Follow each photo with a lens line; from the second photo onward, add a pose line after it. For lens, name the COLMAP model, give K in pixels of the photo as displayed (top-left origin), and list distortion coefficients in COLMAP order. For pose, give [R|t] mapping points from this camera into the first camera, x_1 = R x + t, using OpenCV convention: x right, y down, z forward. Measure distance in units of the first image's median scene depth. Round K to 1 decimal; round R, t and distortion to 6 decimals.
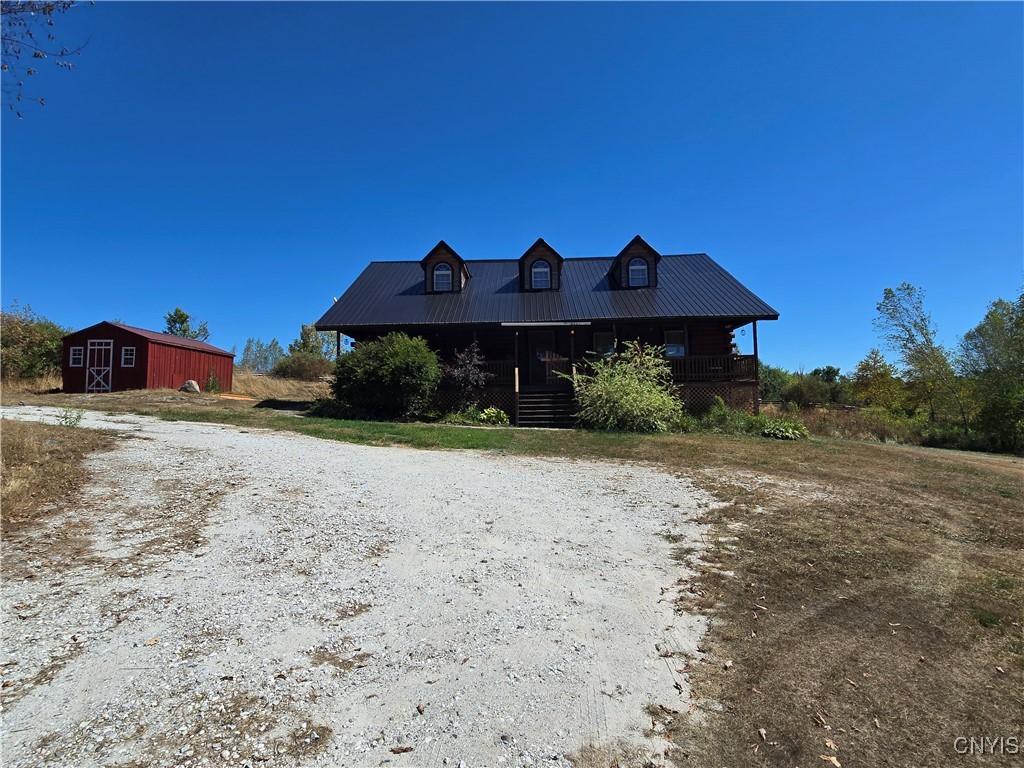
lens RADIAL K [[611.5, 0, 512.0], [0, 611.5, 384.0], [0, 0, 1]] dist [-0.001520, -0.000103]
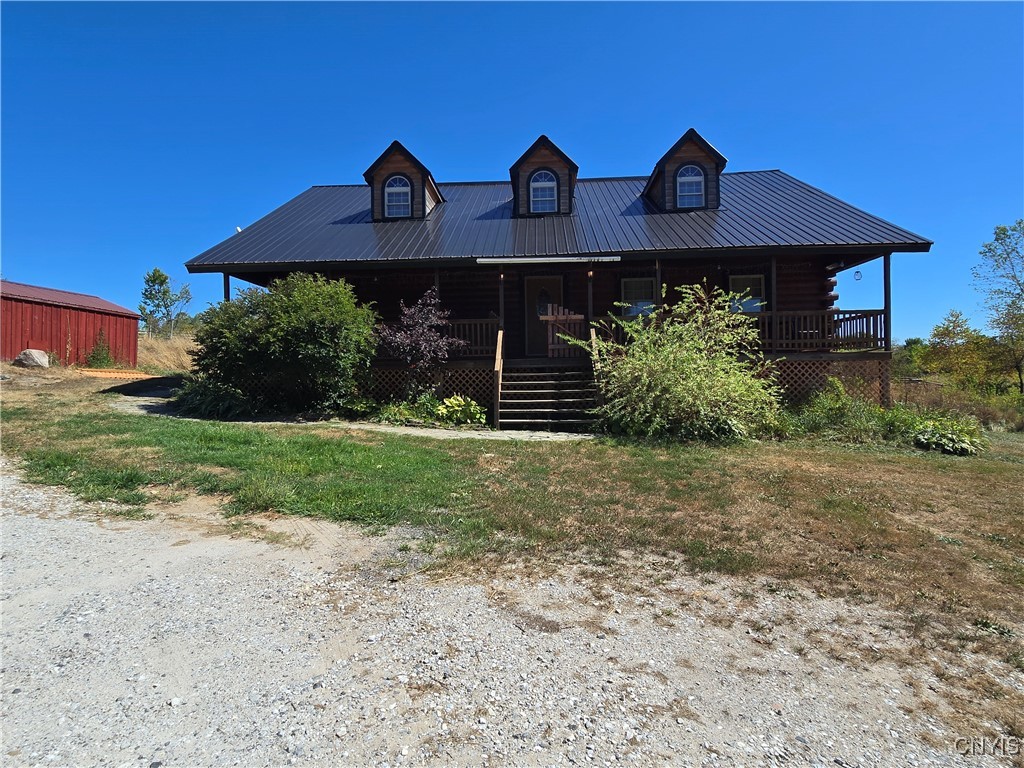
lens RADIAL K [[611.5, 0, 512.0], [0, 611.5, 384.0], [0, 0, 1]] dist [-0.001520, -0.000103]
pose [[0.999685, 0.002266, -0.025003, 0.036022], [-0.000895, 0.998501, 0.054727, -0.006392], [0.025090, -0.054687, 0.998188, 0.384016]]
